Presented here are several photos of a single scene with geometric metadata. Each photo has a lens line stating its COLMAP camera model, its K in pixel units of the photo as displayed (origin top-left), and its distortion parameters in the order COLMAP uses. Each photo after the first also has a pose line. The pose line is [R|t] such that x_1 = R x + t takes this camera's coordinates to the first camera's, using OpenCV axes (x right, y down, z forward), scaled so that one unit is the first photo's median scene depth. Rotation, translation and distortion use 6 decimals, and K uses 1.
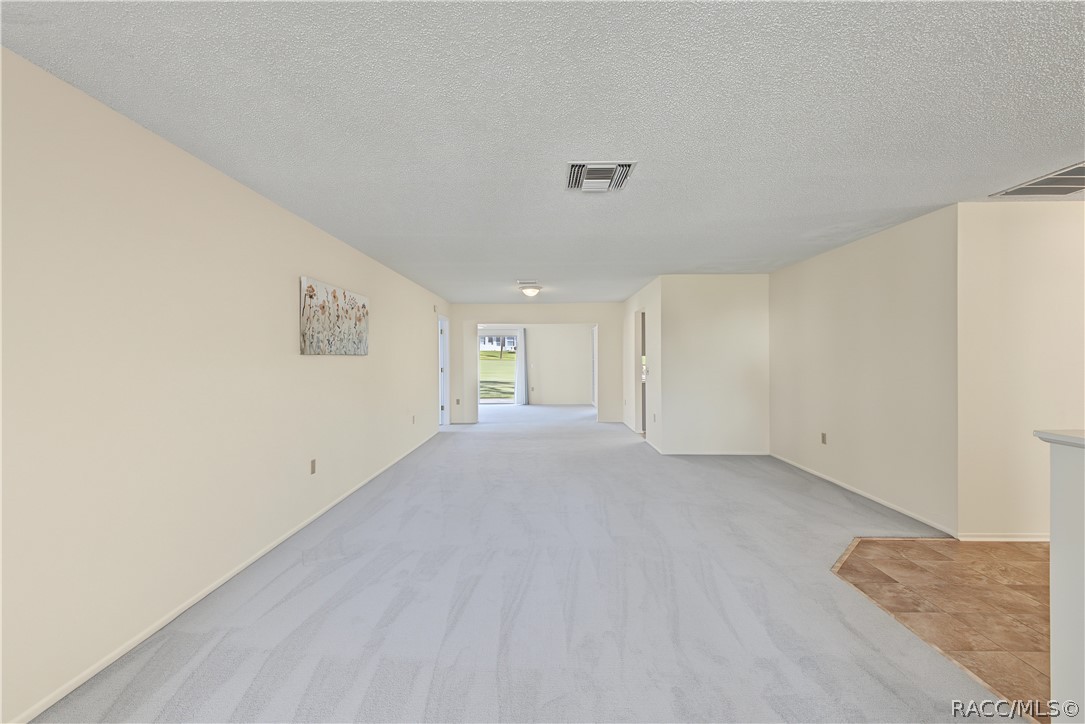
lens RADIAL K [[435.9, 0, 538.3], [0, 435.9, 360.0], [0, 0, 1]] dist [0.002921, -0.000098]
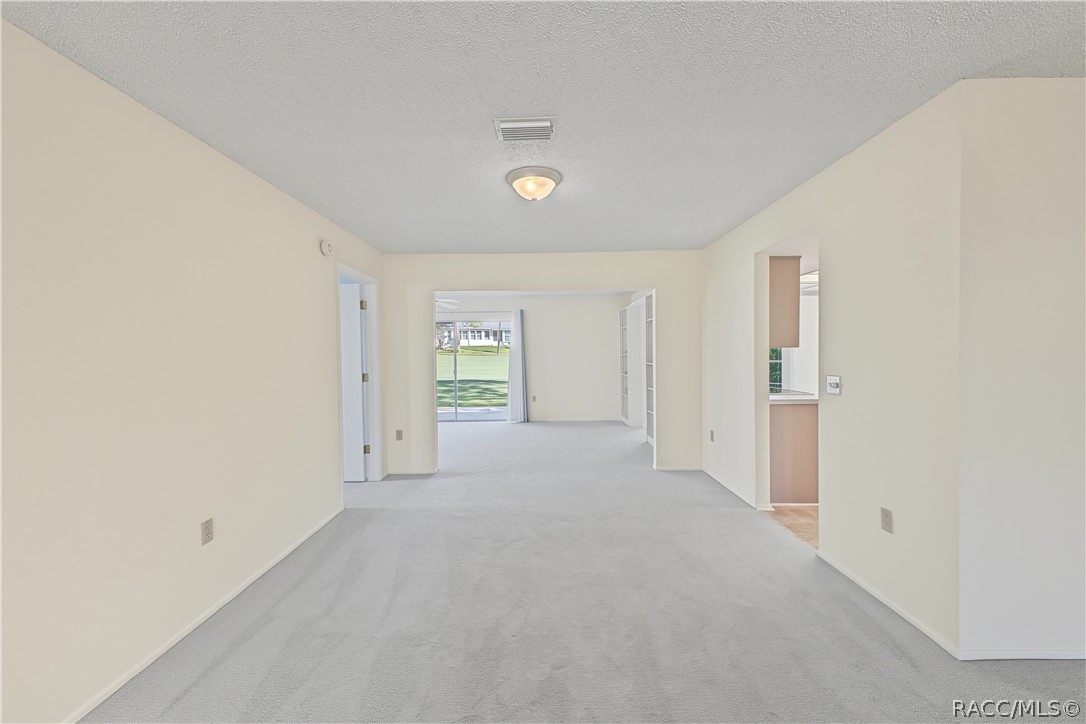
lens RADIAL K [[436.3, 0, 544.0], [0, 436.3, 361.3], [0, 0, 1]] dist [0.002921, -0.000098]
pose [[0.999831, -0.008733, 0.016172, -0.015626], [0.008509, 0.999867, 0.013892, -0.002459], [-0.016291, -0.013752, 0.999773, 0.594153]]
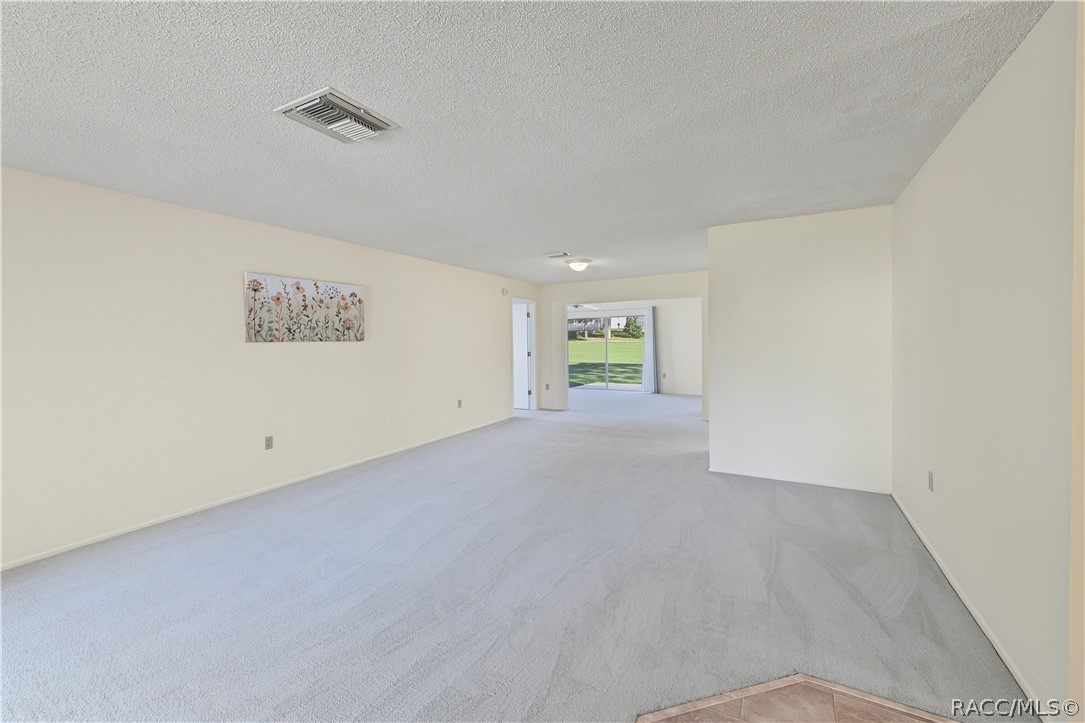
lens RADIAL K [[435.9, 0, 531.2], [0, 435.9, 366.7], [0, 0, 1]] dist [0.002921, -0.000098]
pose [[0.879529, 0.021846, -0.475343, 0.317480], [0.005360, 0.998427, 0.055804, -0.004062], [0.475815, -0.051629, 0.878029, 0.176083]]
